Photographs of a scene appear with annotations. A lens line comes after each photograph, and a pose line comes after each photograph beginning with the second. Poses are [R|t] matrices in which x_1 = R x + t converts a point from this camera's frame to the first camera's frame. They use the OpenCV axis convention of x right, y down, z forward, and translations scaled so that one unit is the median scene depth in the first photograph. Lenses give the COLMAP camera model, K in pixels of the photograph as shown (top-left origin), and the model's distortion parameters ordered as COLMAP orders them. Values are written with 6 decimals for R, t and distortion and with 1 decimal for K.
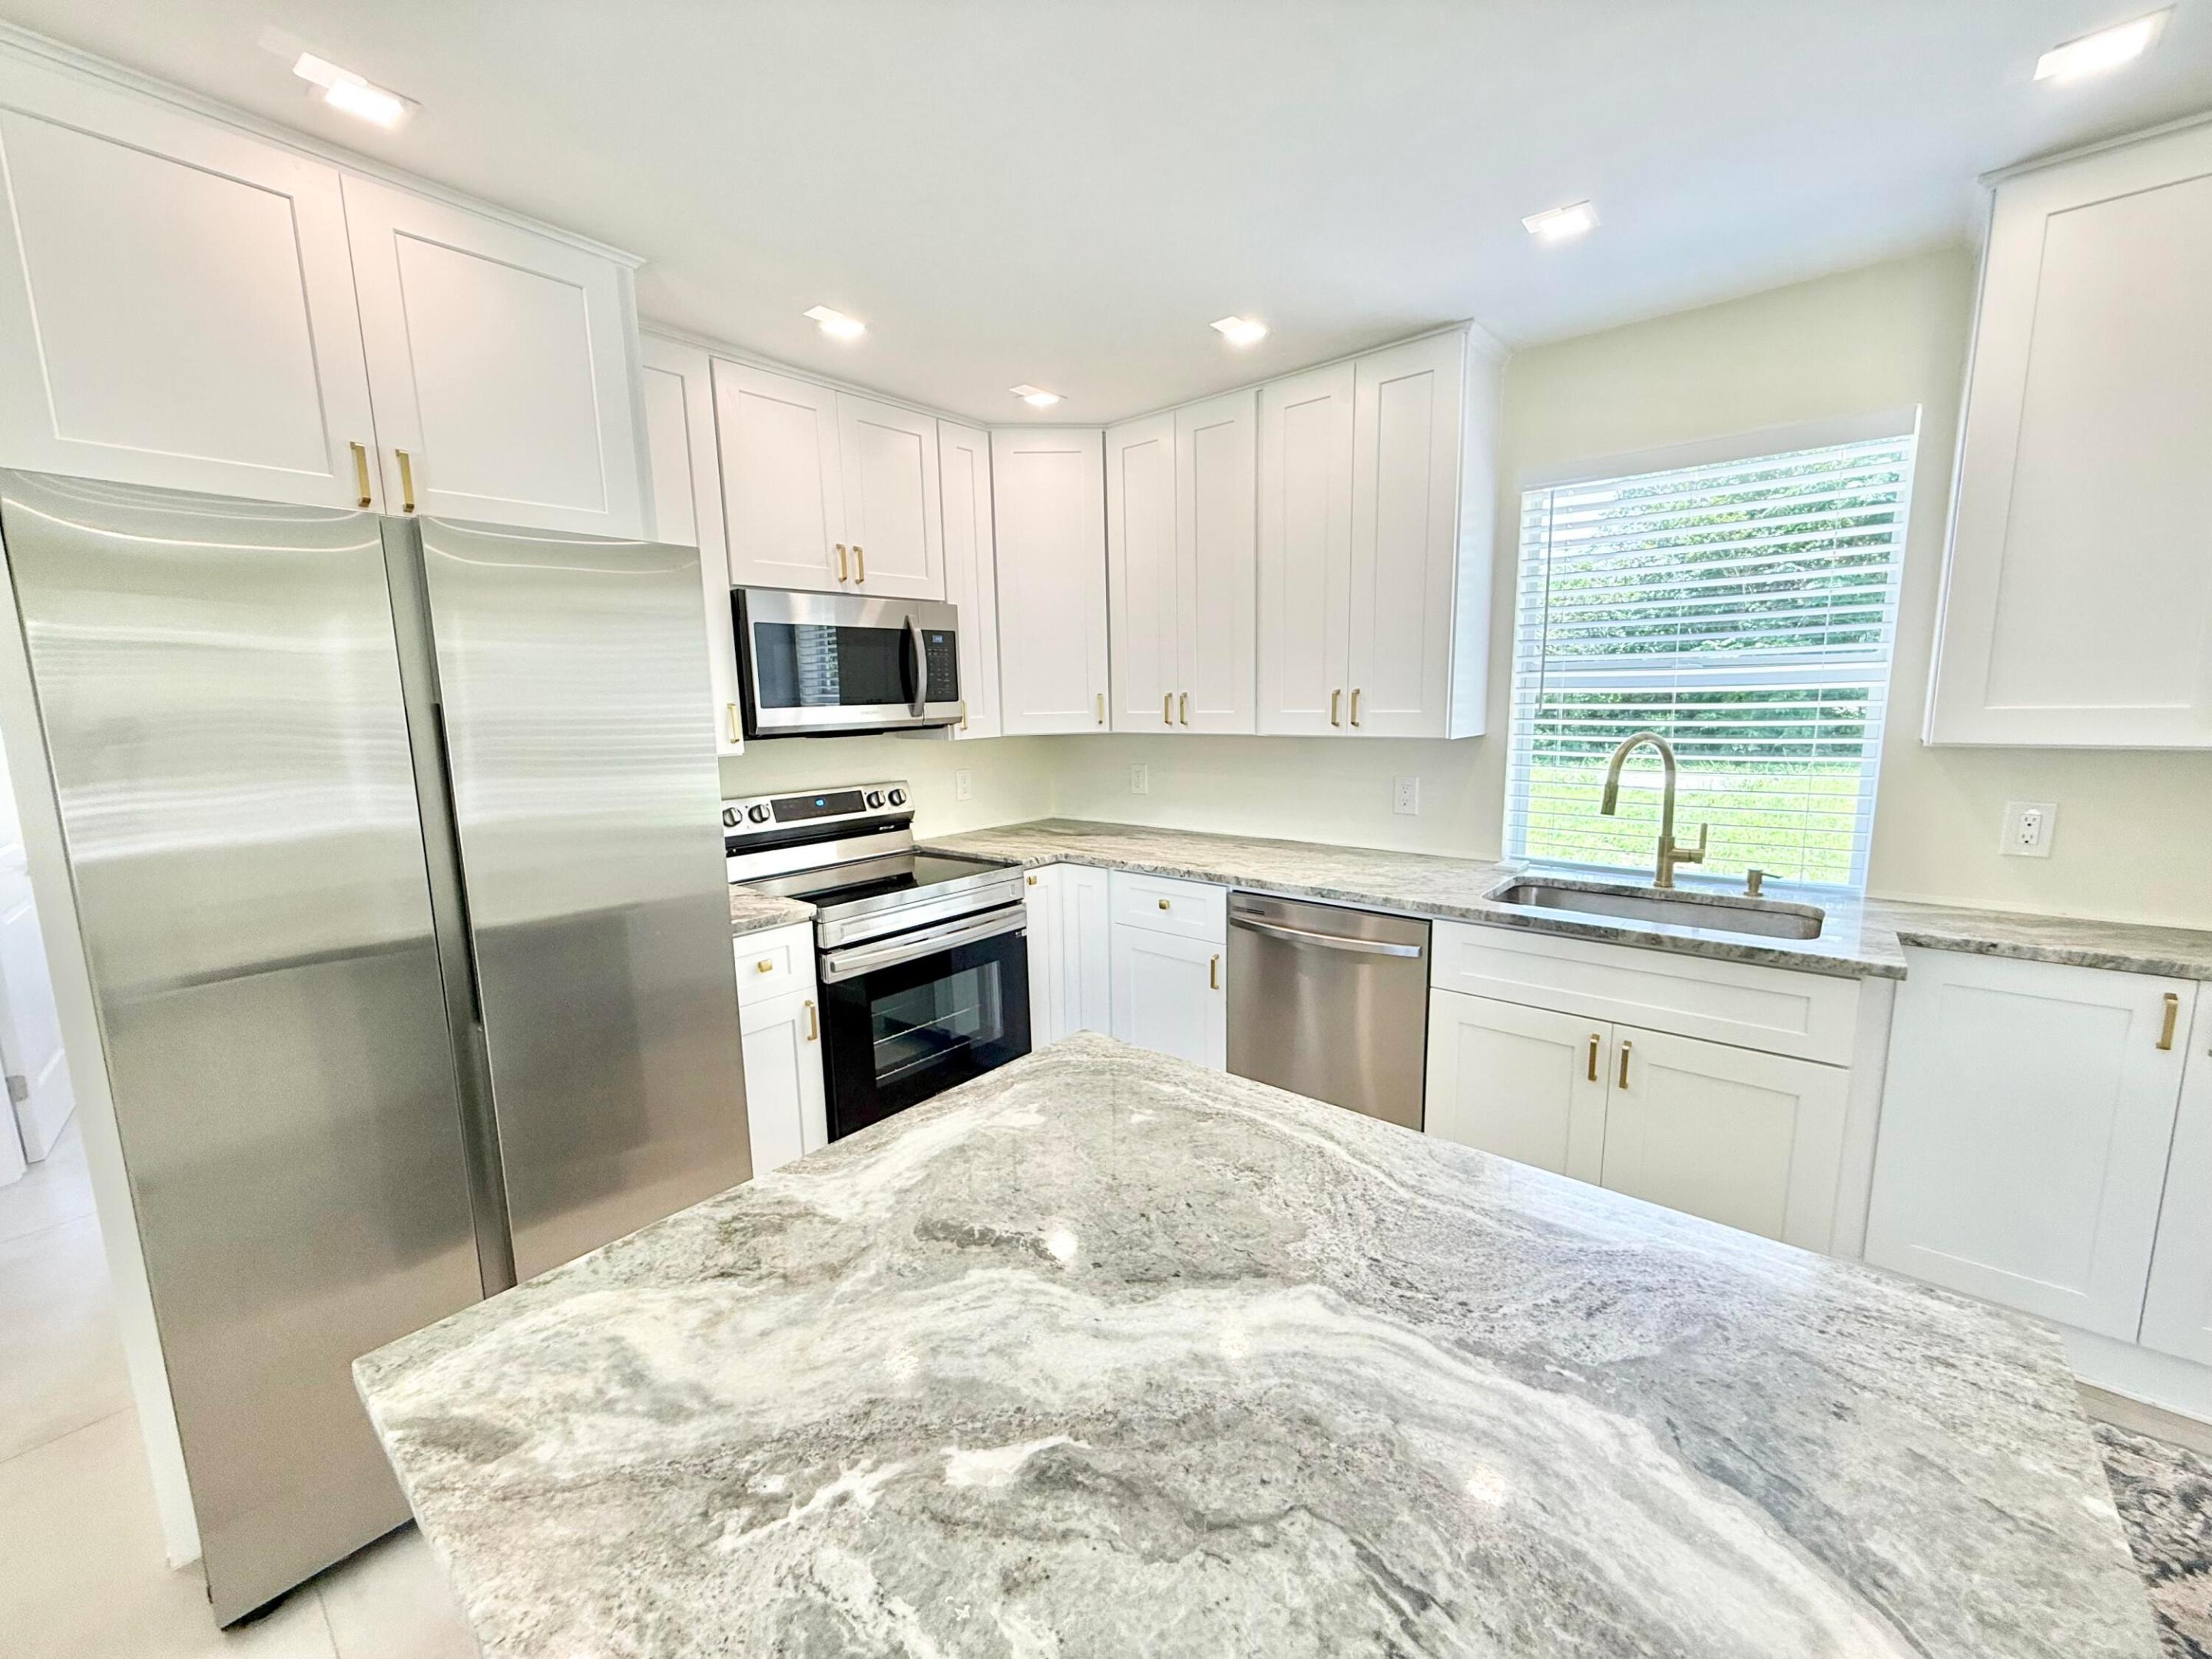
lens RADIAL K [[880.7, 0, 1100.4], [0, 880.7, 829.6], [0, 0, 1]] dist [-0.000605, 0.000037]
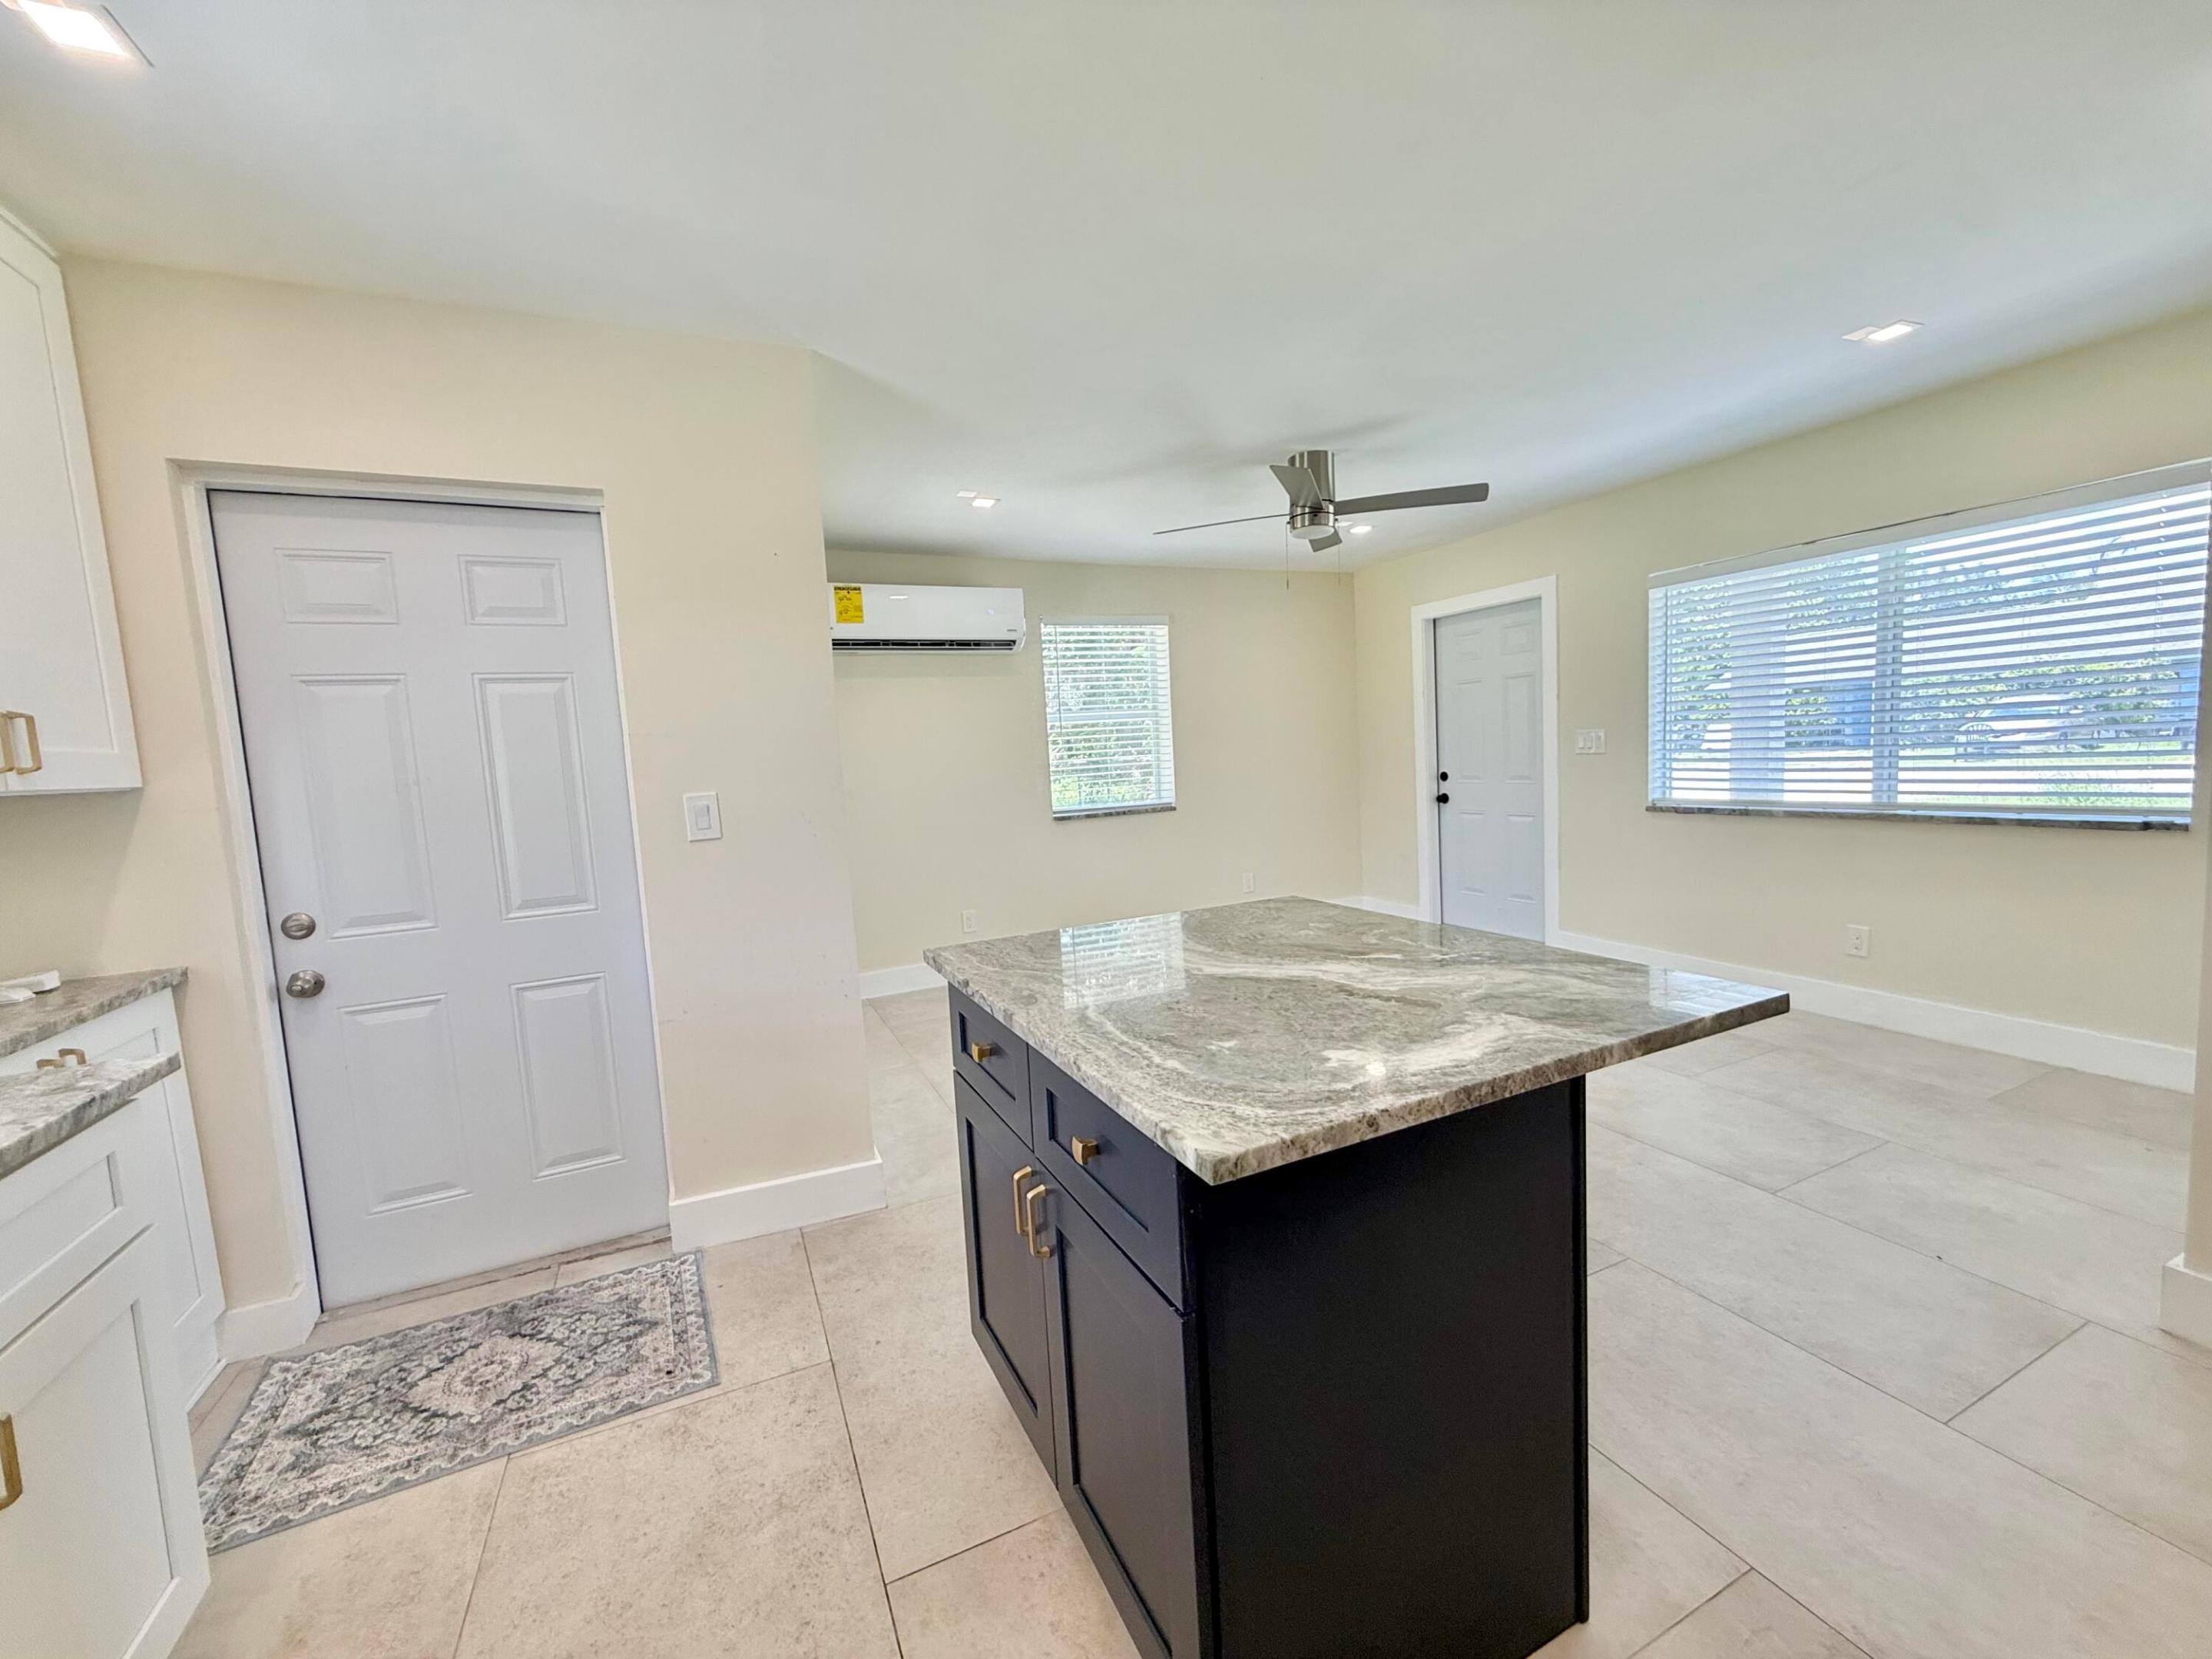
lens RADIAL K [[880.7, 0, 1100.4], [0, 880.7, 829.6], [0, 0, 1]] dist [-0.000605, 0.000037]
pose [[-0.905109, 0.030112, 0.424113, -0.123458], [0.134147, 0.966765, 0.217646, -0.067702], [-0.403464, 0.253887, -0.879067, 0.903935]]
